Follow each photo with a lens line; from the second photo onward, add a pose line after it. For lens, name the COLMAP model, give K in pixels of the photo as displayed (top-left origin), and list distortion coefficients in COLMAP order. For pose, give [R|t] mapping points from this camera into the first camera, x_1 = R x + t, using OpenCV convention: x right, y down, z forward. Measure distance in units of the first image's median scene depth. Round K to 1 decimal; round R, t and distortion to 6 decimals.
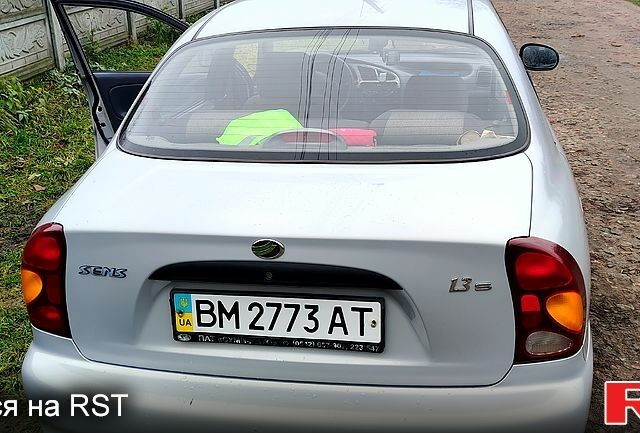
lens RADIAL K [[725.3, 0, 330.2], [0, 725.3, 216.4], [0, 0, 1]] dist [0.062623, -0.020938]
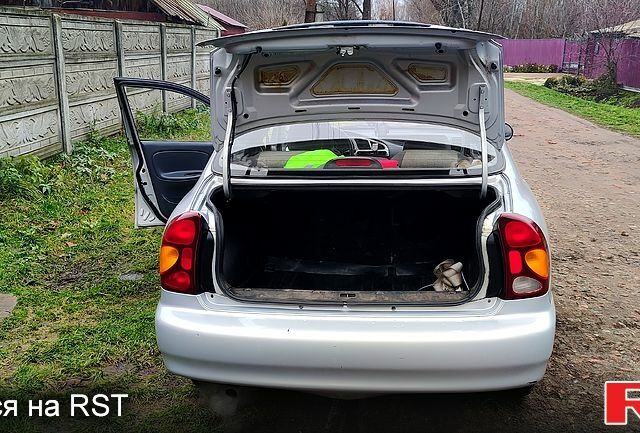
lens RADIAL K [[725.3, 0, 330.2], [0, 725.3, 216.4], [0, 0, 1]] dist [0.062623, -0.020938]
pose [[0.997406, 0.003652, 0.071894, -0.071476], [0.006670, 0.989728, -0.142810, 0.079657], [-0.071677, 0.142919, 0.987135, -0.159066]]
